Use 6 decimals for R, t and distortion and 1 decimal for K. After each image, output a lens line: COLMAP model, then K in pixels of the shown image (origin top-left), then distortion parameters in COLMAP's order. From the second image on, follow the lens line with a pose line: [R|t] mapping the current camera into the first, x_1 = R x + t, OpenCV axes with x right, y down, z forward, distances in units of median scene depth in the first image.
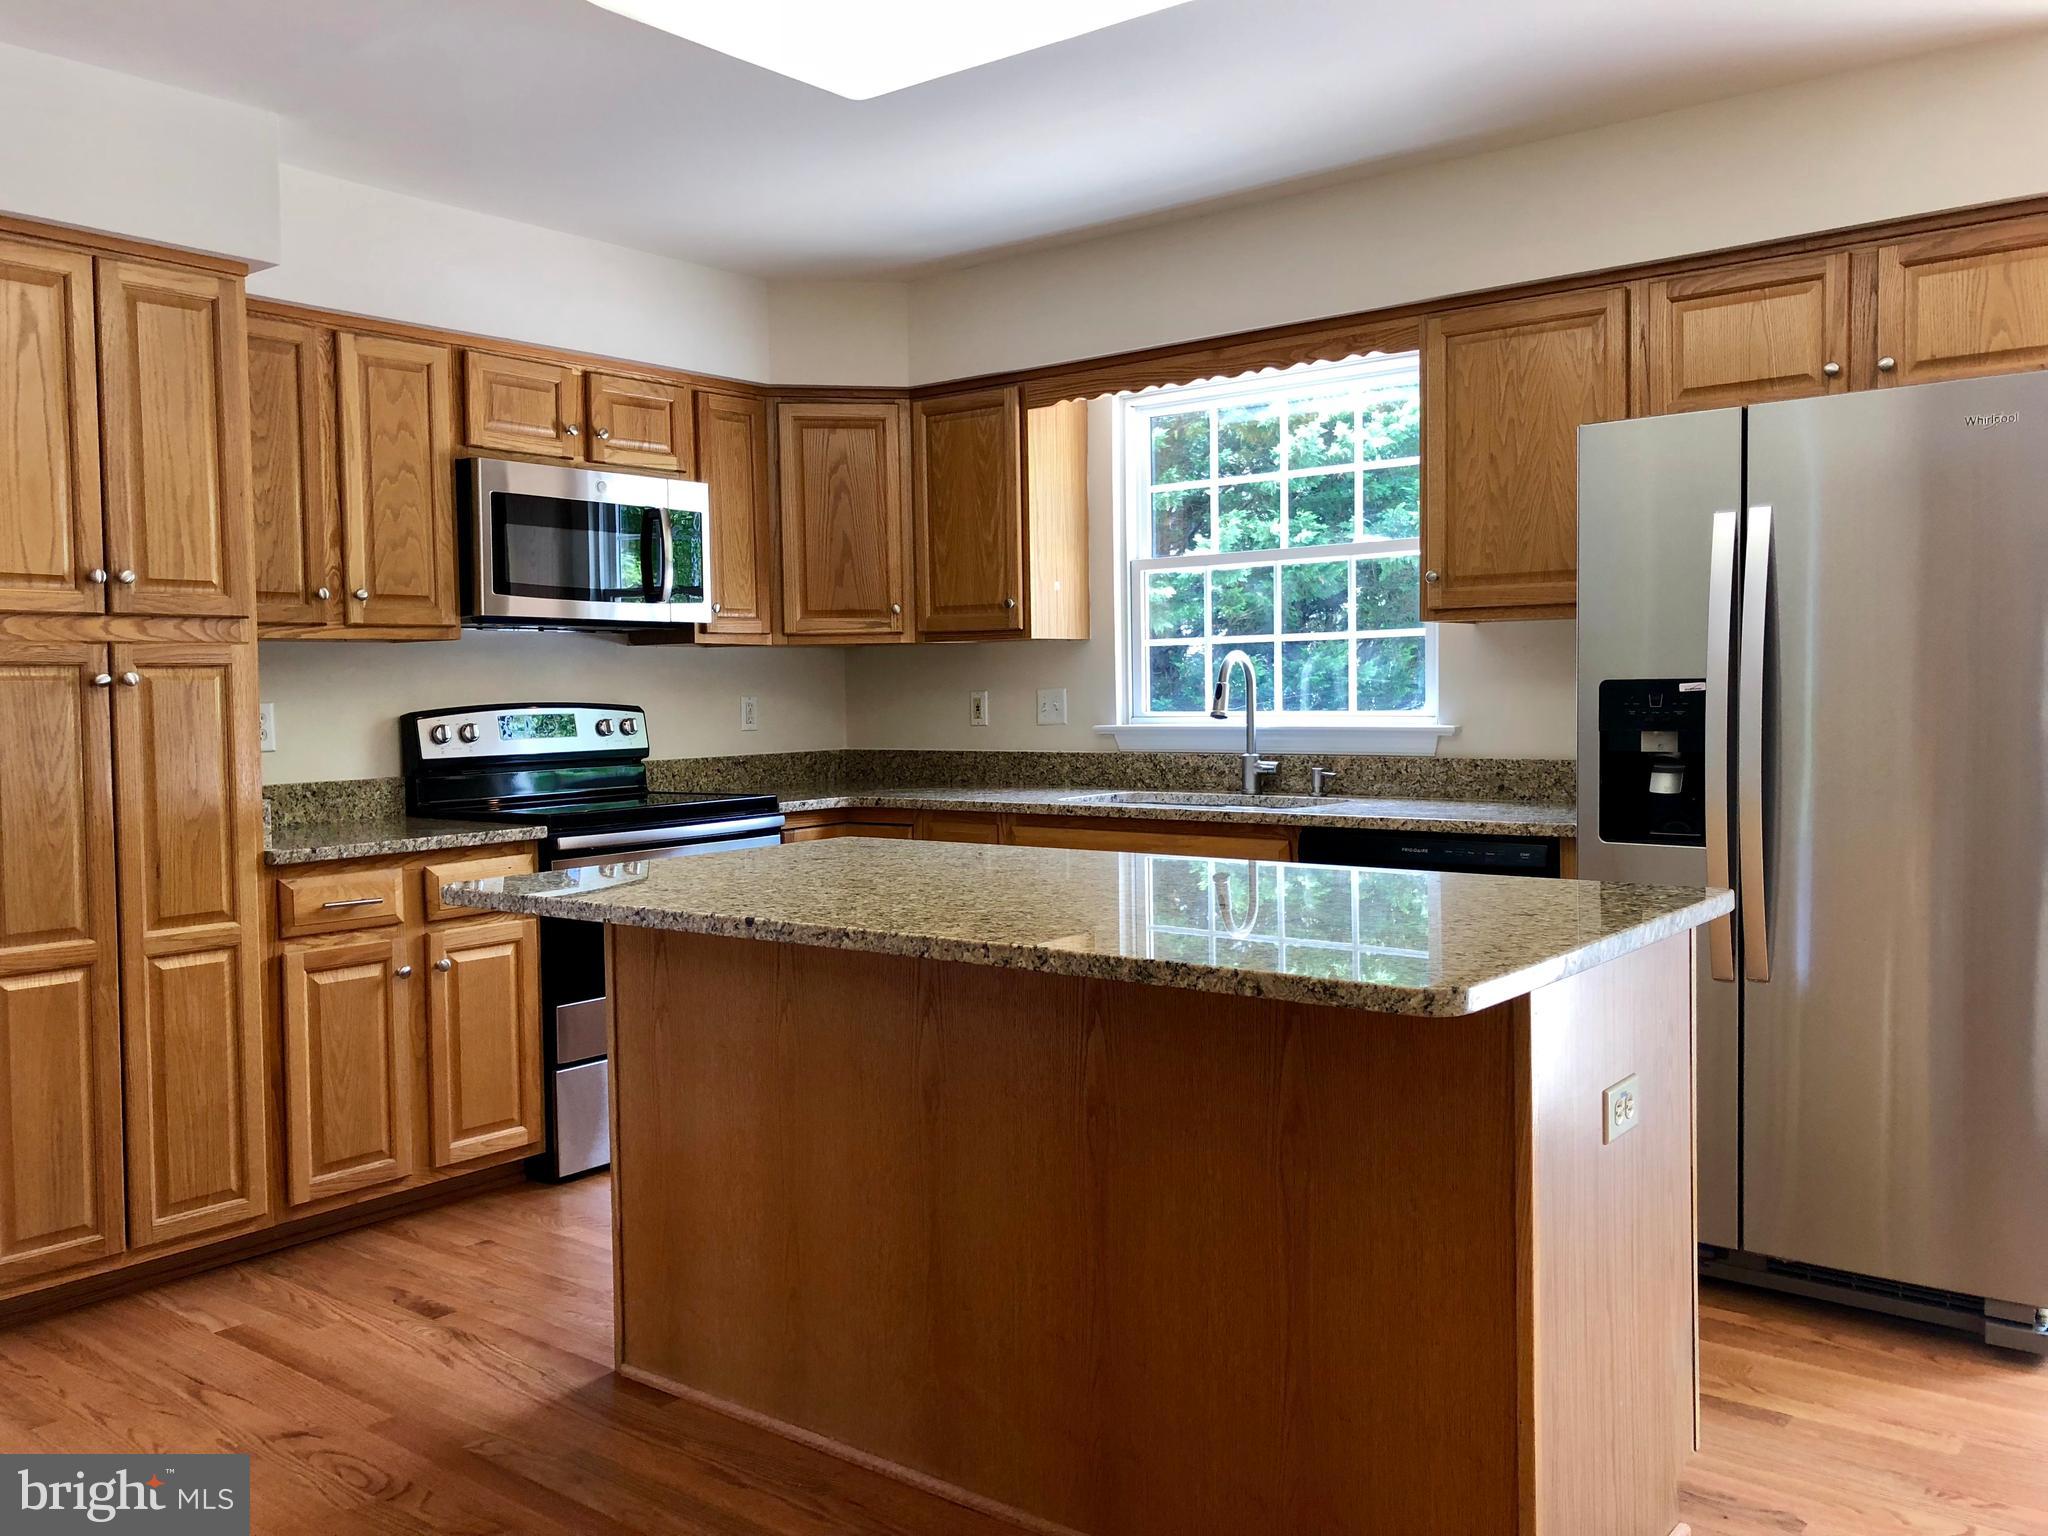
lens RADIAL K [[1689.6, 0, 1026.1], [0, 1689.6, 754.8], [0, 0, 1]] dist [0.005051, 0.025105]
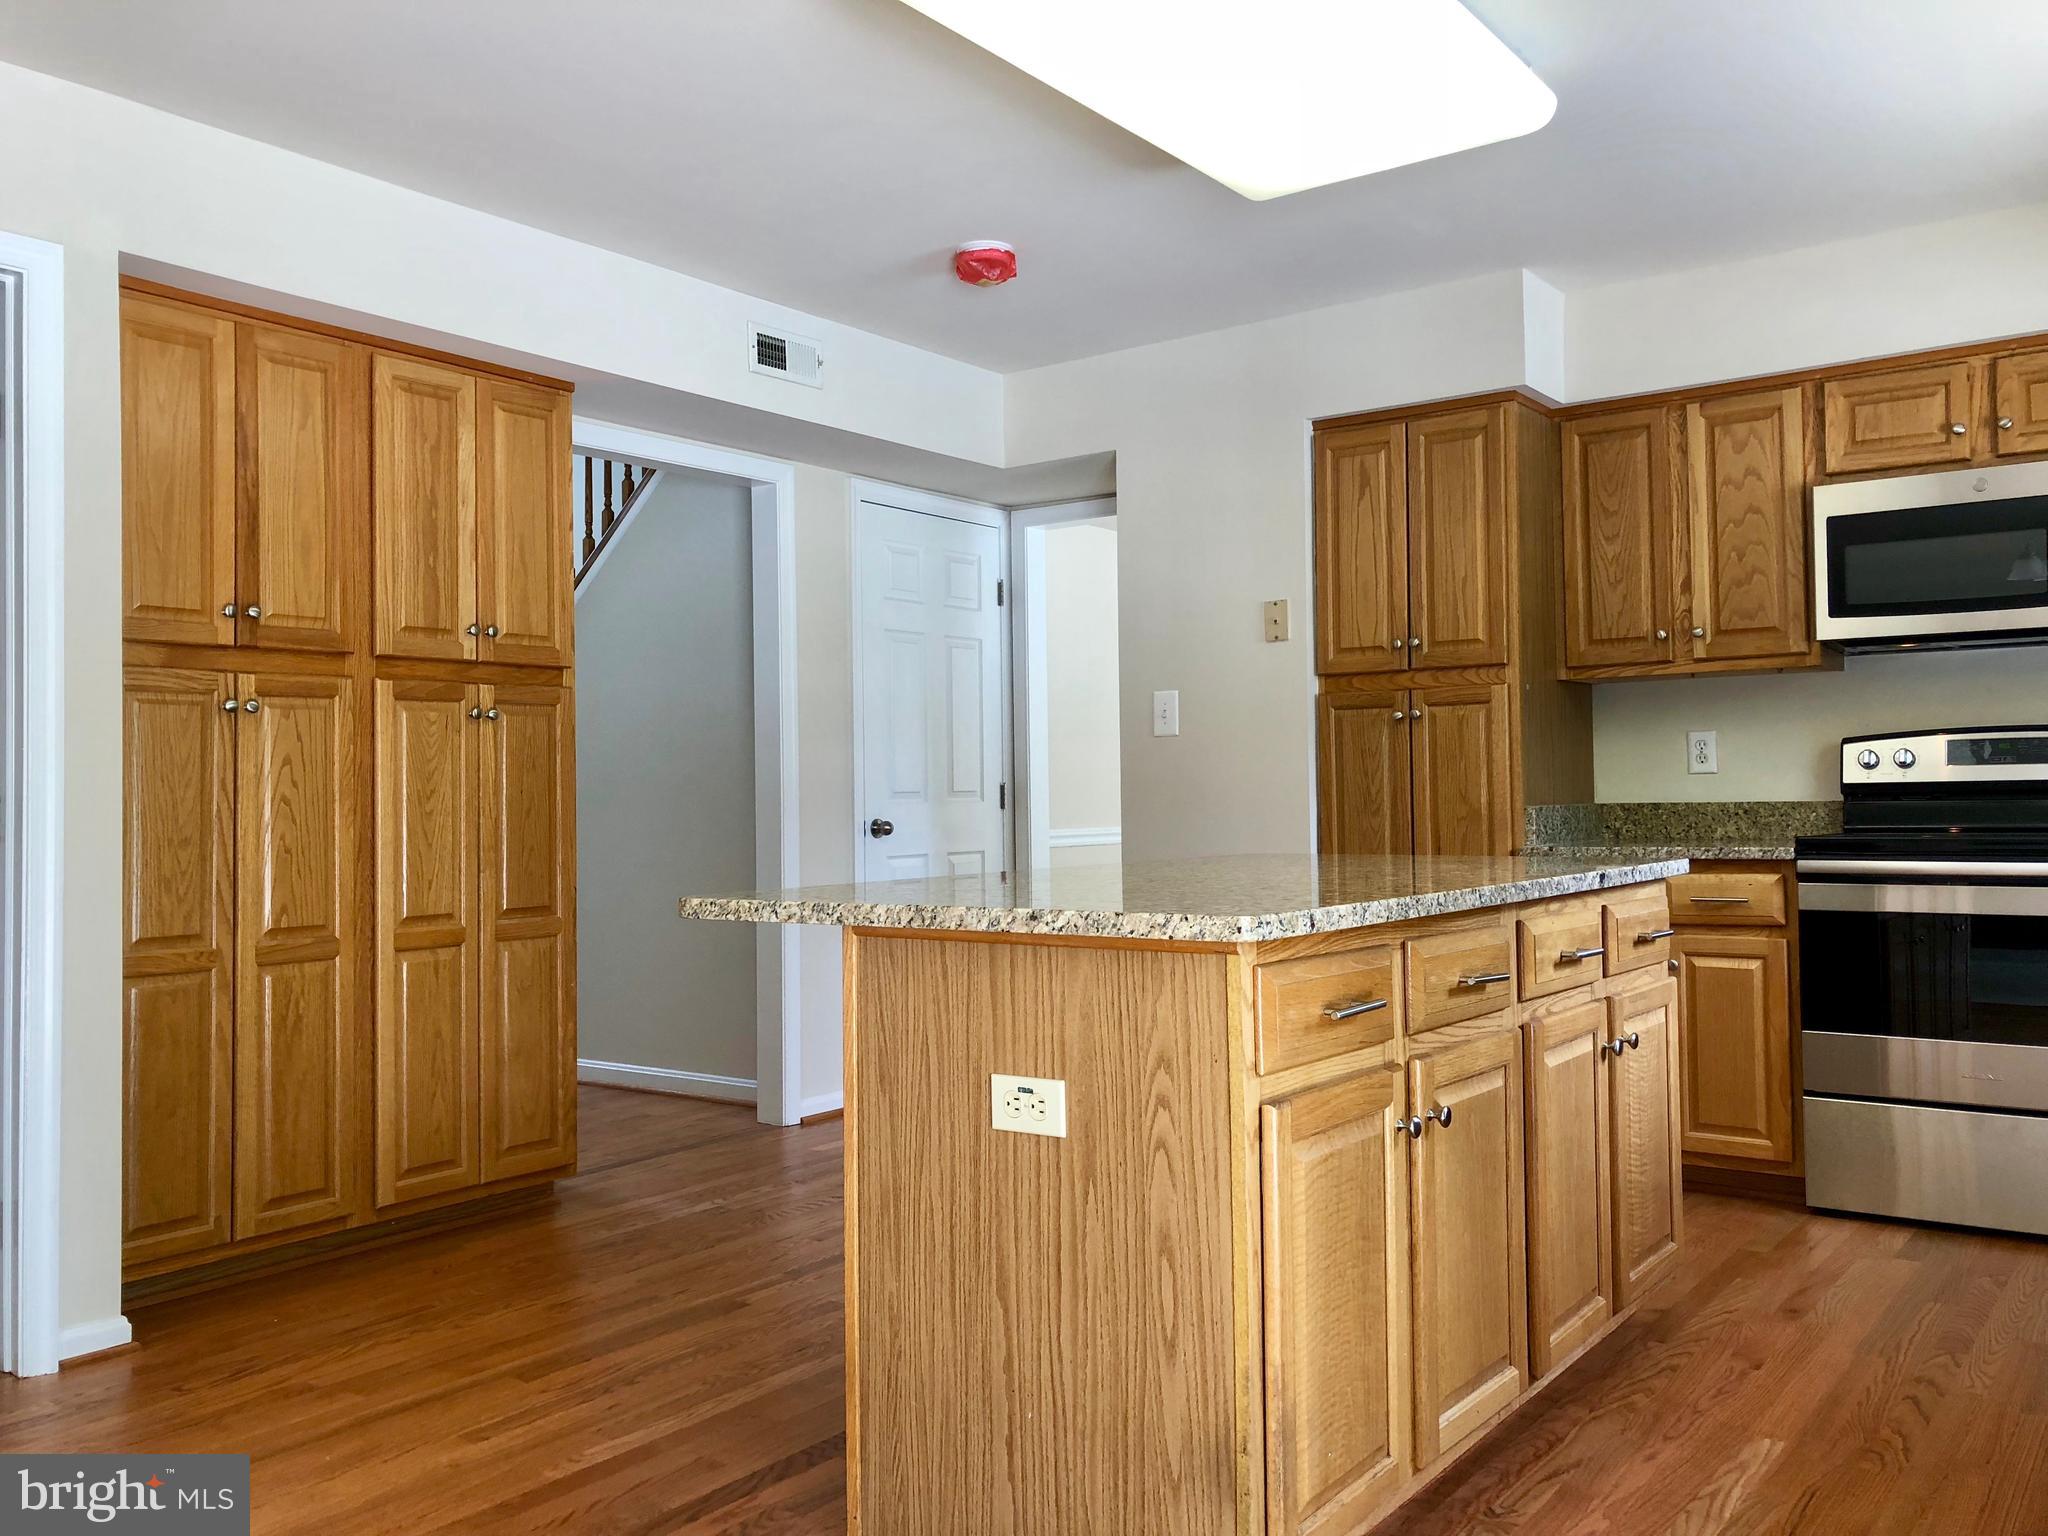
lens RADIAL K [[1689.6, 0, 1021.8], [0, 1689.6, 766.9], [0, 0, 1]] dist [0.005051, 0.025105]
pose [[0.018119, -0.001688, -0.999834, 0.707095], [-0.027769, 0.999612, -0.002191, 0.009507], [0.999450, 0.027804, 0.018065, 0.519914]]
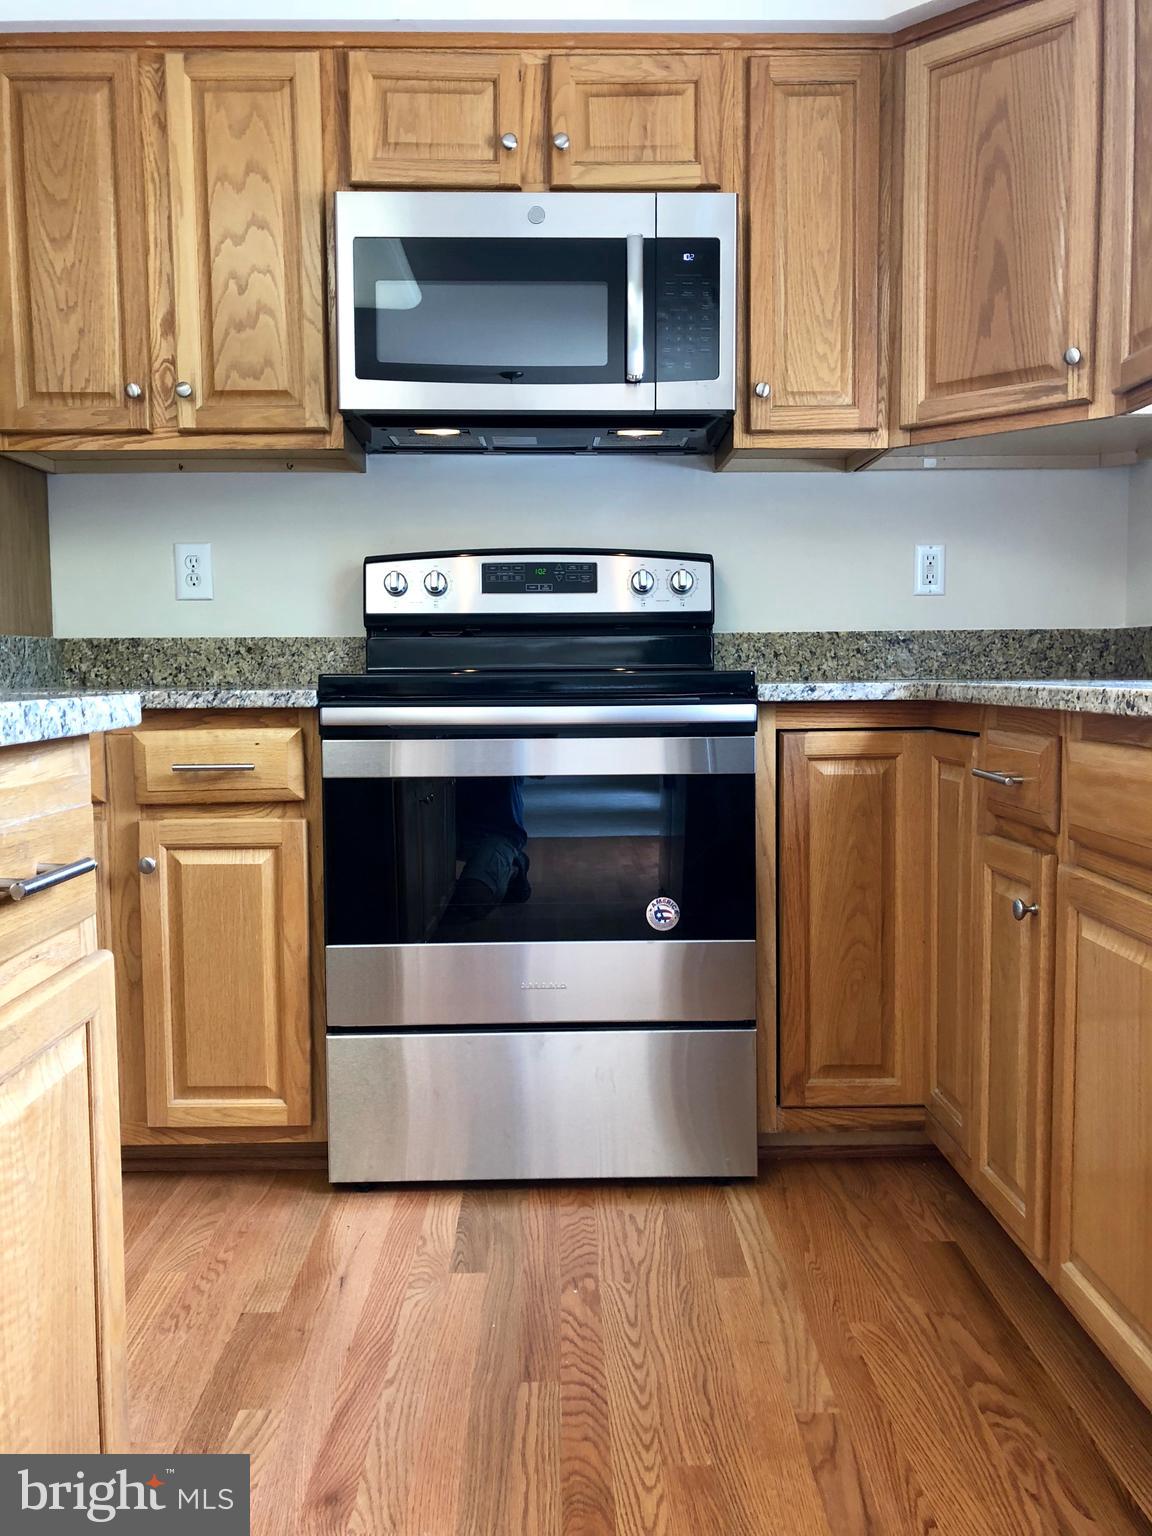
lens RADIAL K [[1267.2, 0, 579.8], [0, 1267.2, 766.3], [0, 0, 1]] dist [0.005051, 0.025105]
pose [[0.629128, 0.070723, -0.774078, 0.194536], [-0.038324, 0.997463, 0.059985, 0.037873], [0.776356, -0.008072, 0.630243, 0.748097]]
